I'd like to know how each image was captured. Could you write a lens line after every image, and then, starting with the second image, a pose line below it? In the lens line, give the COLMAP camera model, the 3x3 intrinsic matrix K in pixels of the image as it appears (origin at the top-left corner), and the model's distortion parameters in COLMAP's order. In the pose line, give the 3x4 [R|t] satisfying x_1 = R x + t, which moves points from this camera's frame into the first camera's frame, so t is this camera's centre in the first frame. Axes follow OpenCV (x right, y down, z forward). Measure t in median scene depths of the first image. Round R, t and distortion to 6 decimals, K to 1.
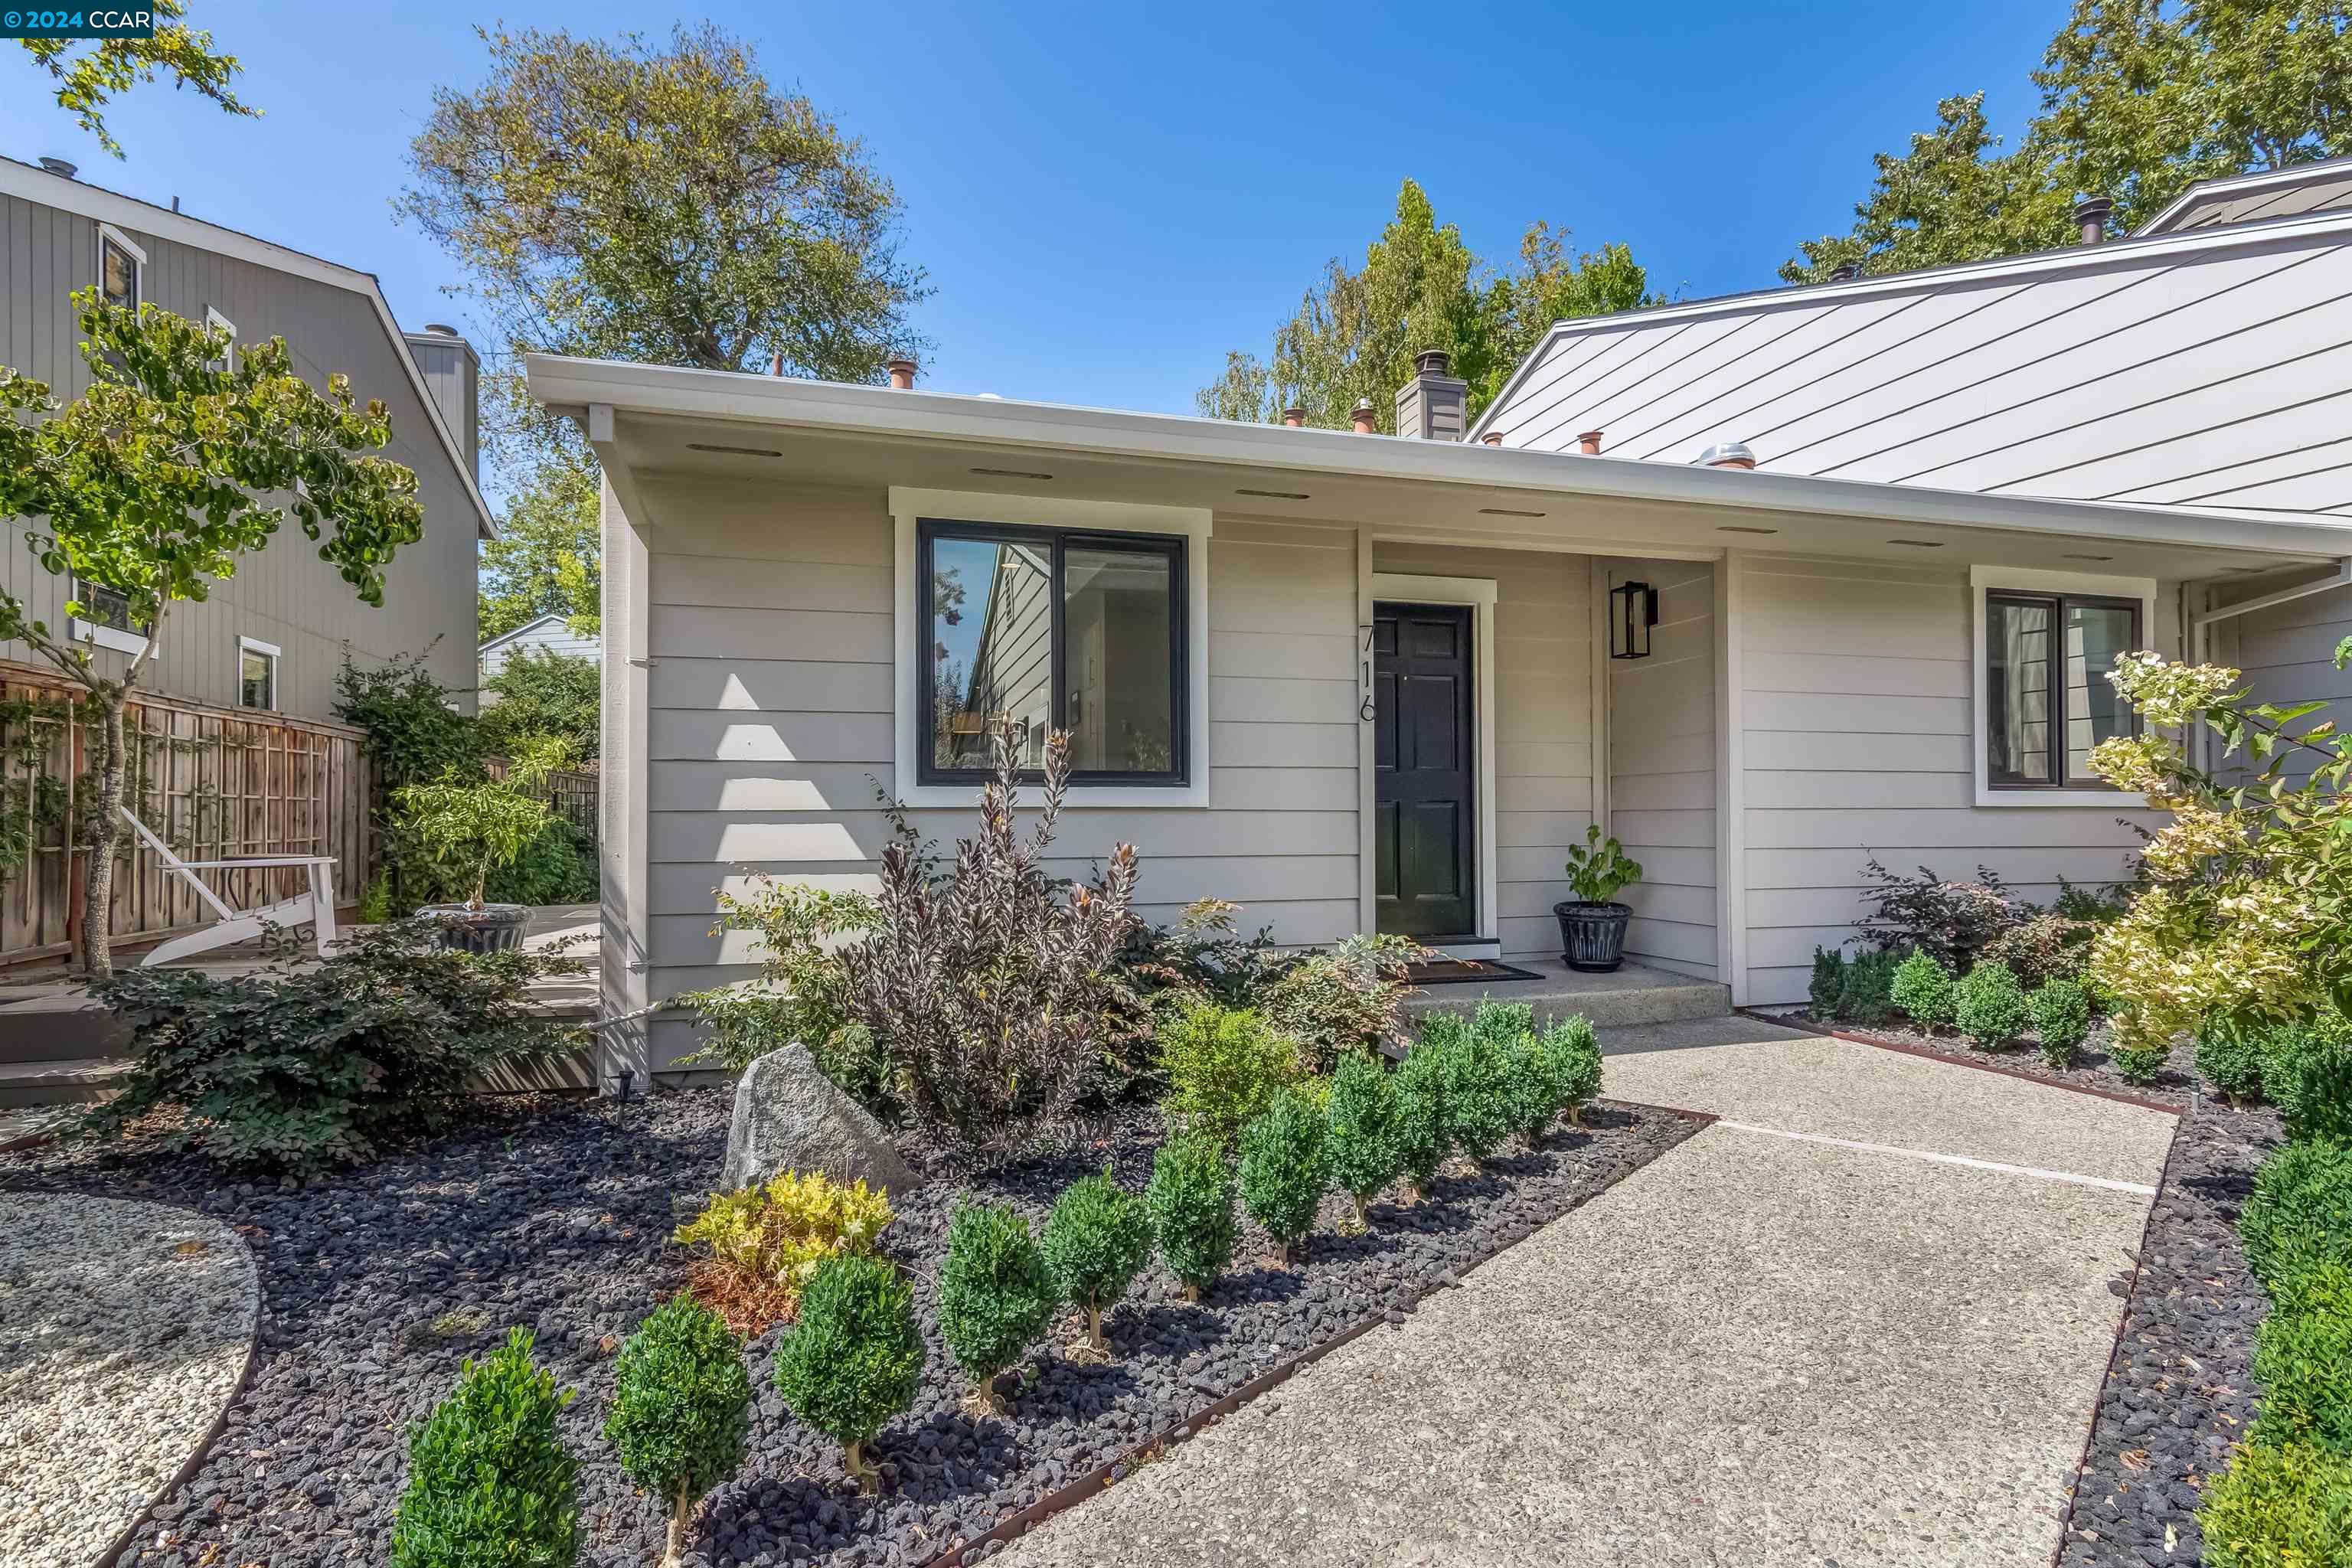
lens RADIAL K [[1132.3, 0, 1181.0], [0, 1132.3, 799.3], [0, 0, 1]] dist [0.001234, 0.003307]
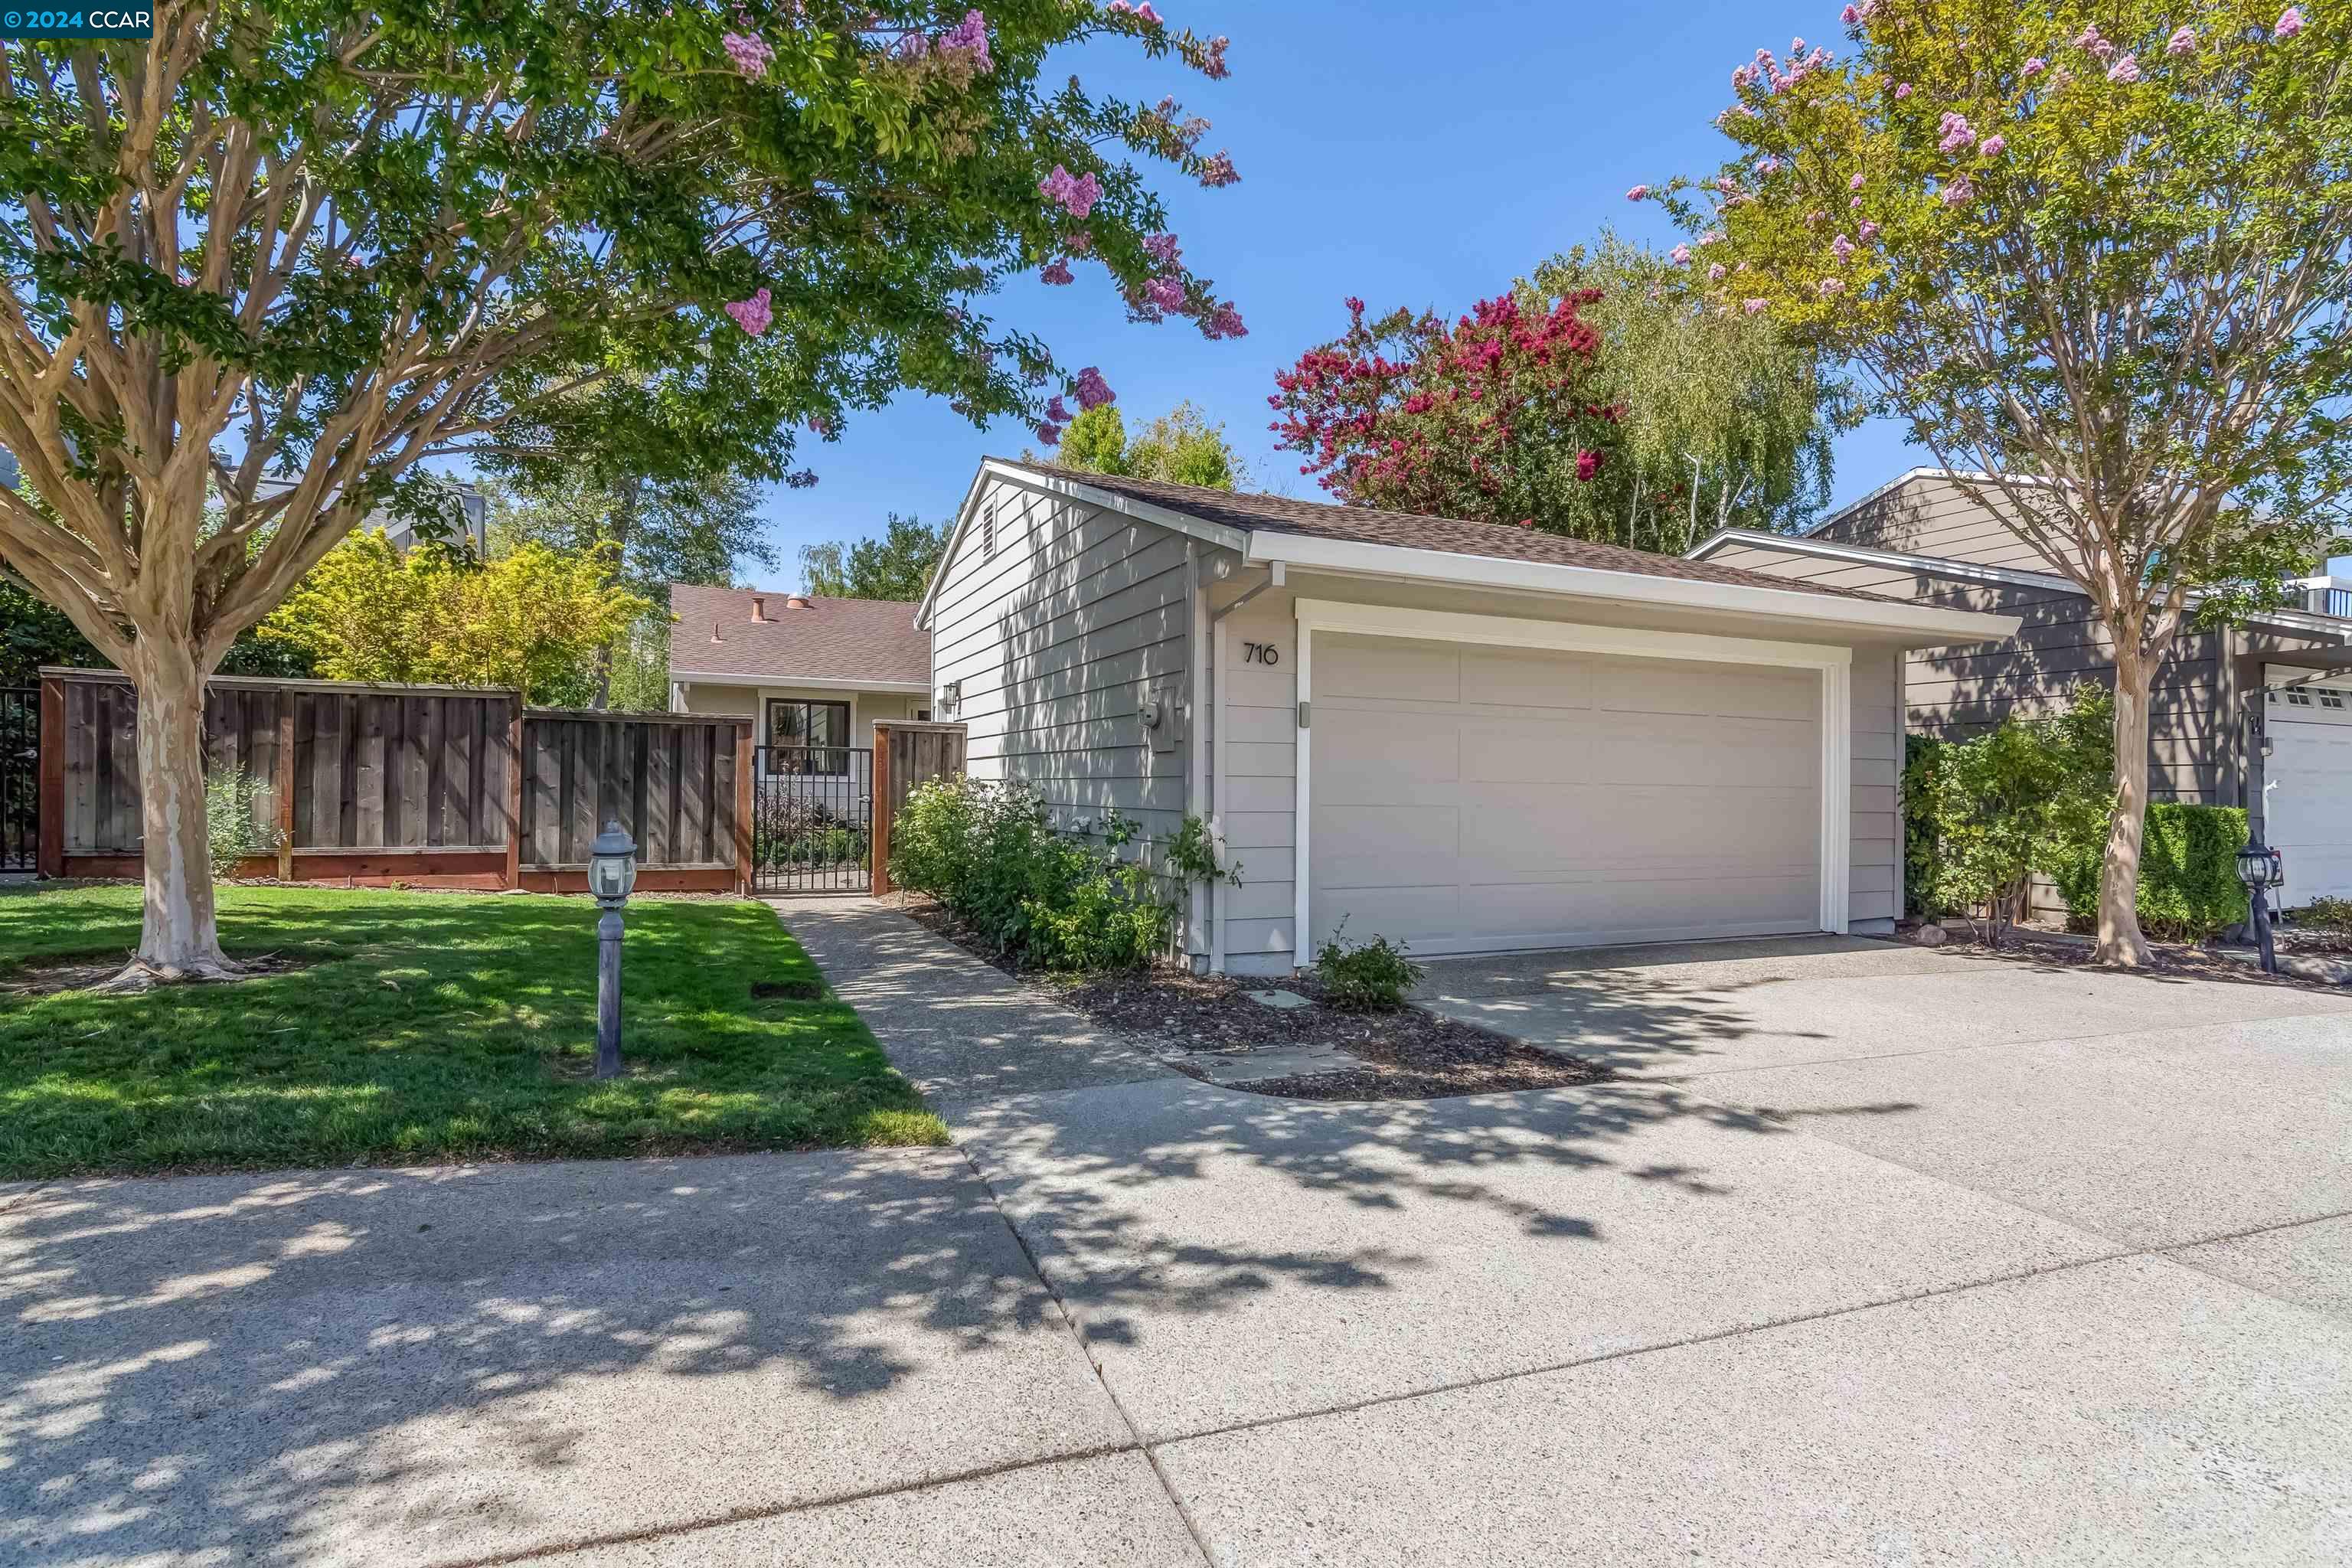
lens RADIAL K [[1132.3, 0, 1169.6], [0, 1132.3, 773.7], [0, 0, 1]] dist [0.001234, 0.003307]
pose [[0.991967, 0.016433, 0.125424, 0.453080], [-0.017261, 0.999836, 0.005519, -0.048749], [-0.125313, -0.007639, 0.992088, -2.093324]]
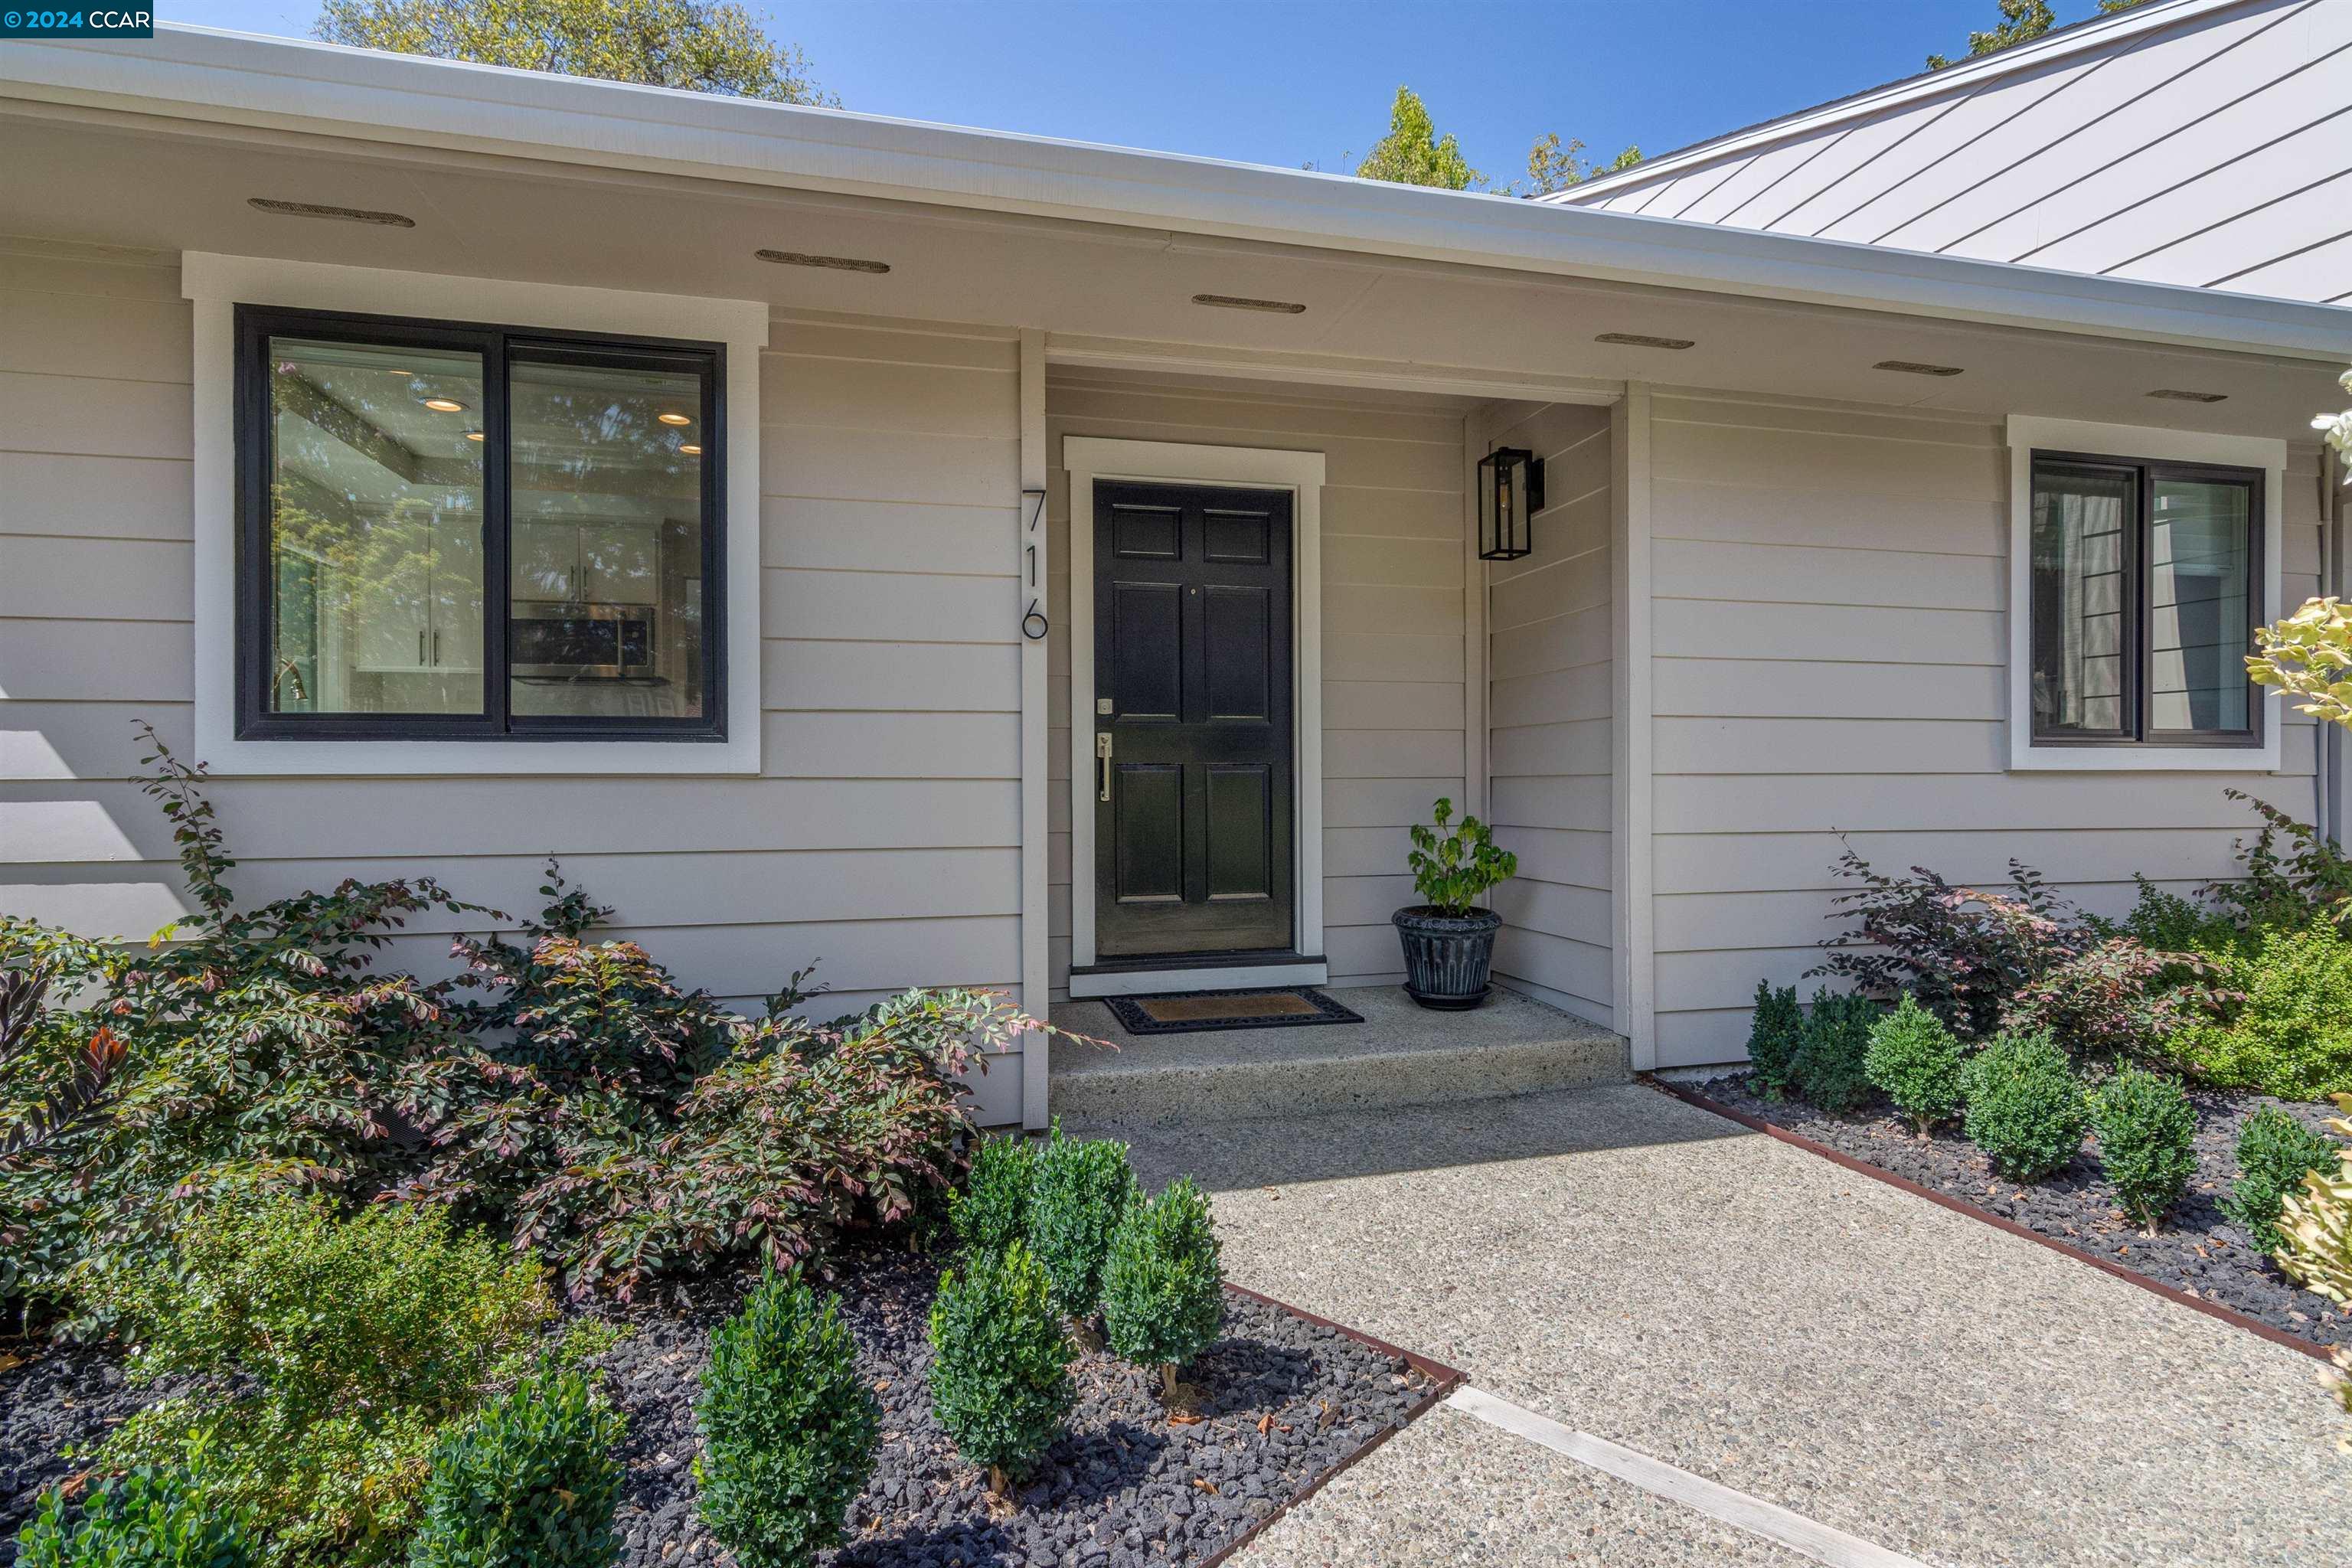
lens RADIAL K [[1132.3, 0, 1170.3], [0, 1132.3, 781.6], [0, 0, 1]] dist [0.001234, 0.003307]
pose [[0.999231, -0.000408, -0.039212, 0.241408], [0.001069, 0.999857, 0.016849, 0.000951], [0.039200, -0.016877, 0.999089, 0.324324]]
